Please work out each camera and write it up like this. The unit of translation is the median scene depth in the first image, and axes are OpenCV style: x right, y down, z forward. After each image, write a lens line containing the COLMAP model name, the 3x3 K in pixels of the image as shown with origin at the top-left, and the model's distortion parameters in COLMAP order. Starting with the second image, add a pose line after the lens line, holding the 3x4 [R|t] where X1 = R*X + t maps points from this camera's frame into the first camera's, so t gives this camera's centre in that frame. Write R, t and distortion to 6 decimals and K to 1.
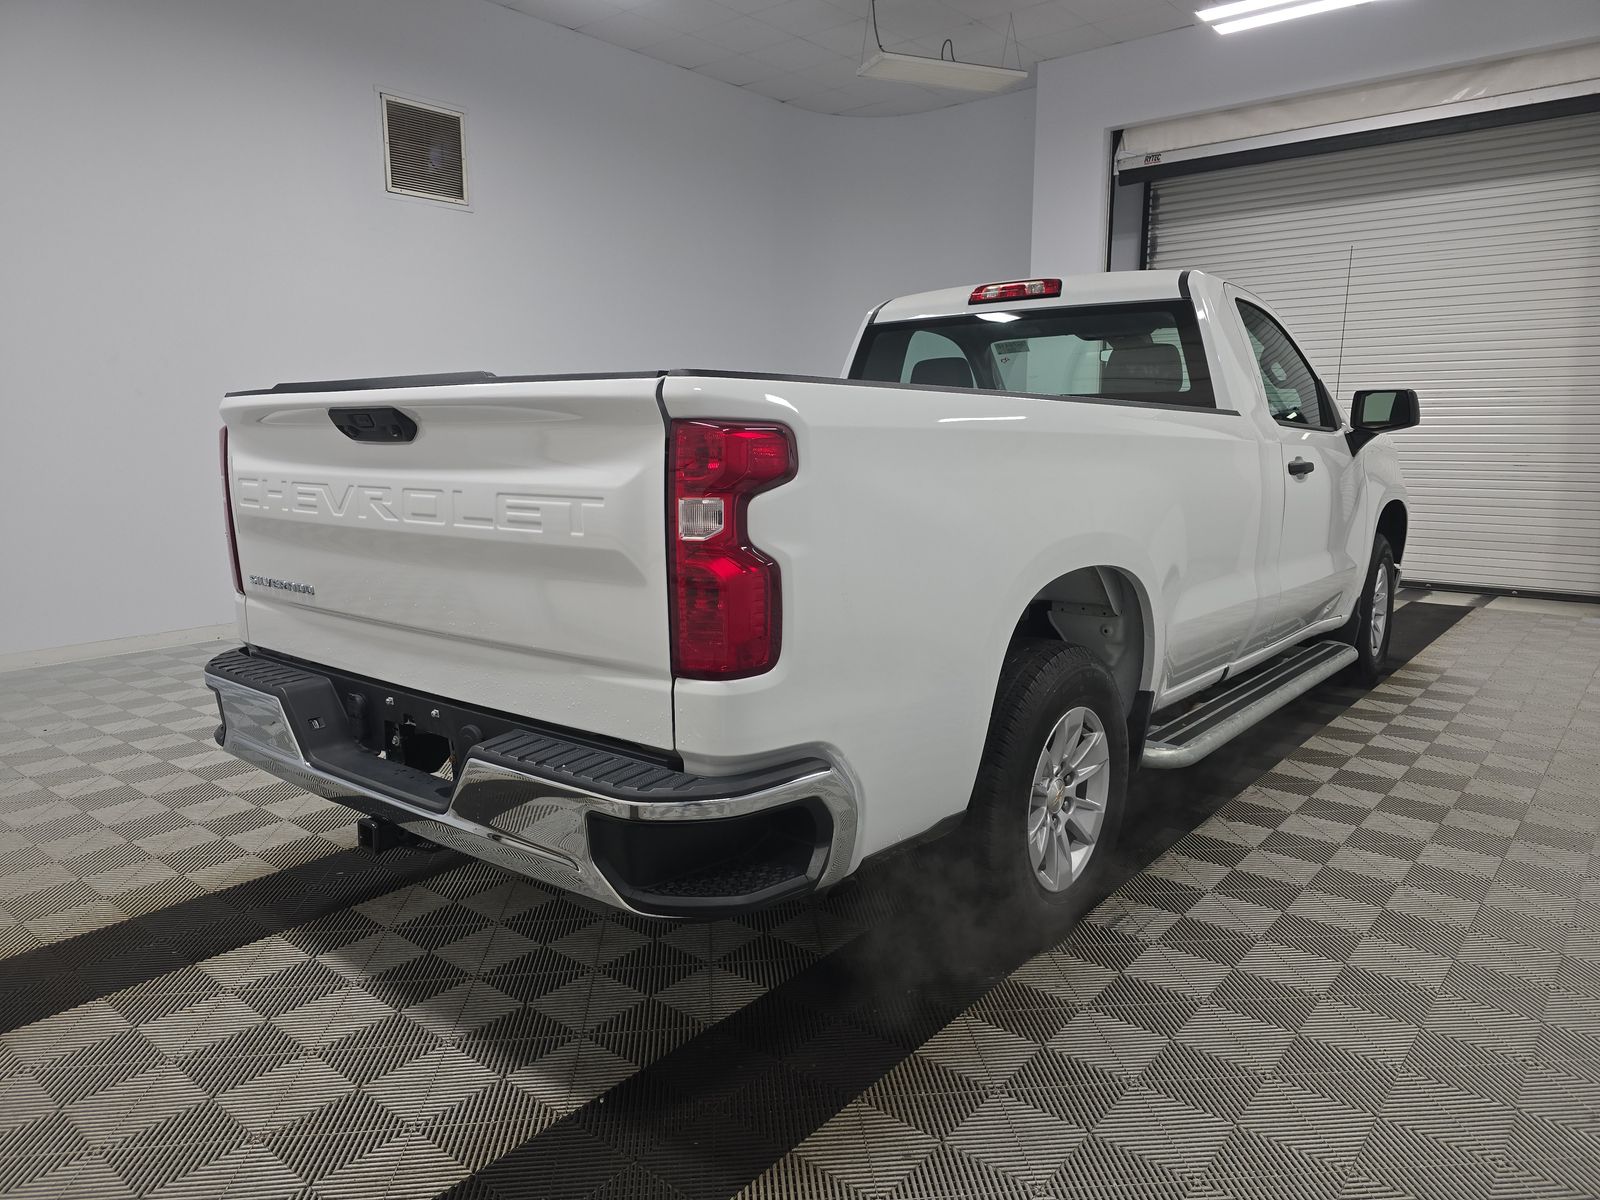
lens RADIAL K [[1072.4, 0, 801.8], [0, 1072.4, 604.7], [0, 0, 1]] dist [0.051805, -0.037642]
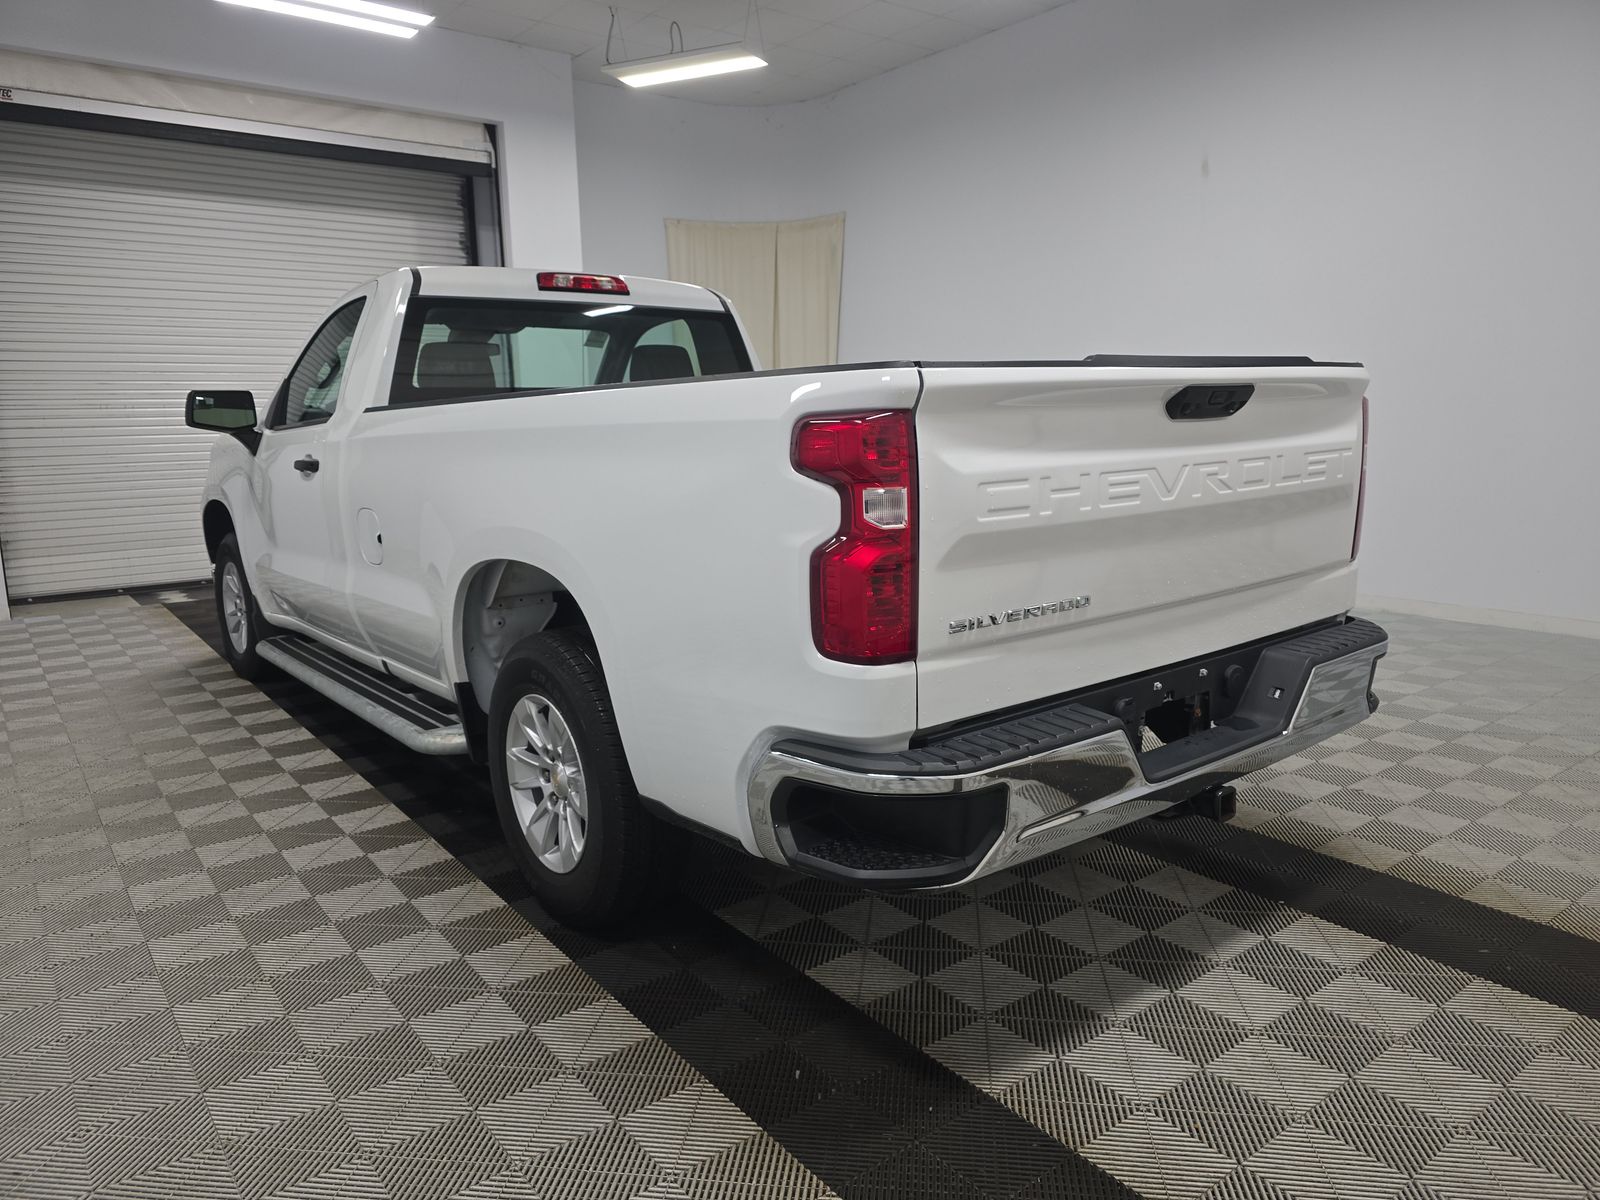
lens RADIAL K [[1086.2, 0, 800.0], [0, 1086.2, 600.0], [0, 0, 1]] dist [0.045712, -0.033390]
pose [[0.216876, -0.169395, 0.961390, -1.045487], [0.181194, 0.974701, 0.130866, -0.131745], [-0.959236, 0.145816, 0.242082, 0.799185]]
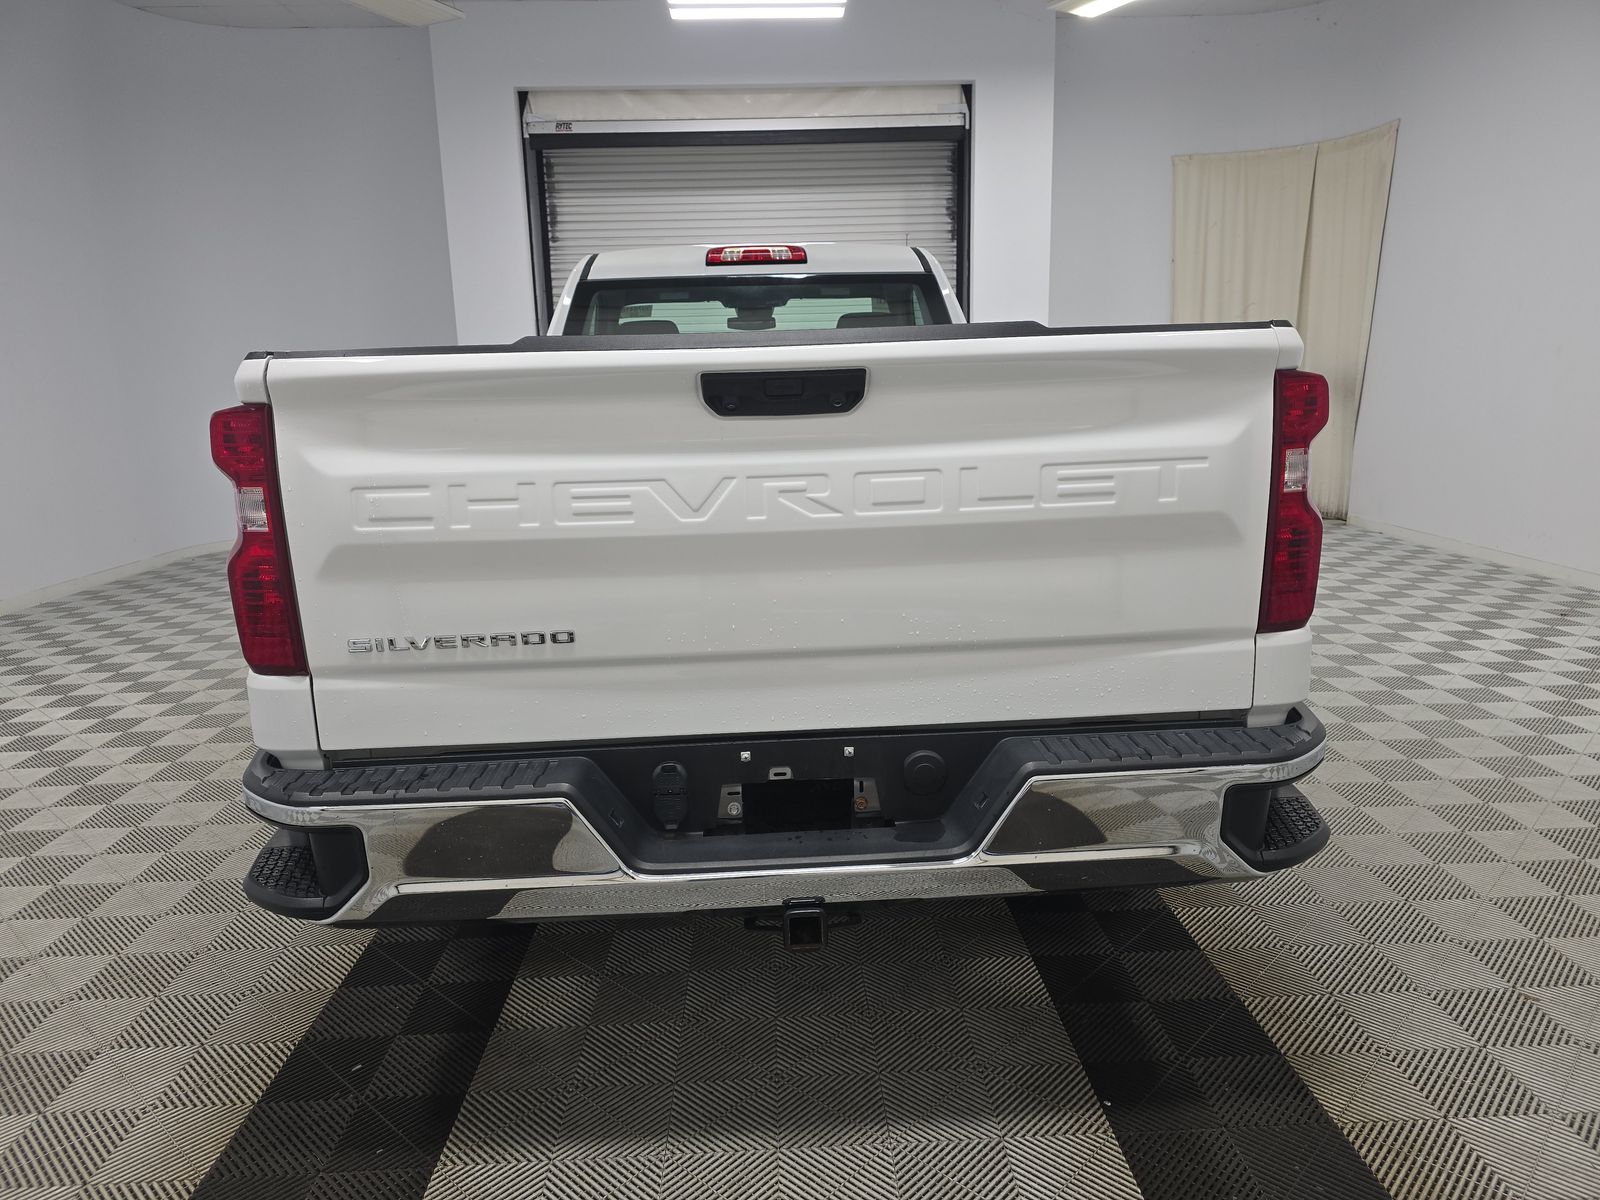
lens RADIAL K [[1086.2, 0, 800.0], [0, 1086.2, 600.0], [0, 0, 1]] dist [0.045712, -0.033390]
pose [[0.746441, -0.145862, 0.649269, -0.627901], [0.134378, 0.988621, 0.067609, -0.050845], [-0.651742, 0.036781, 0.757548, 0.294190]]
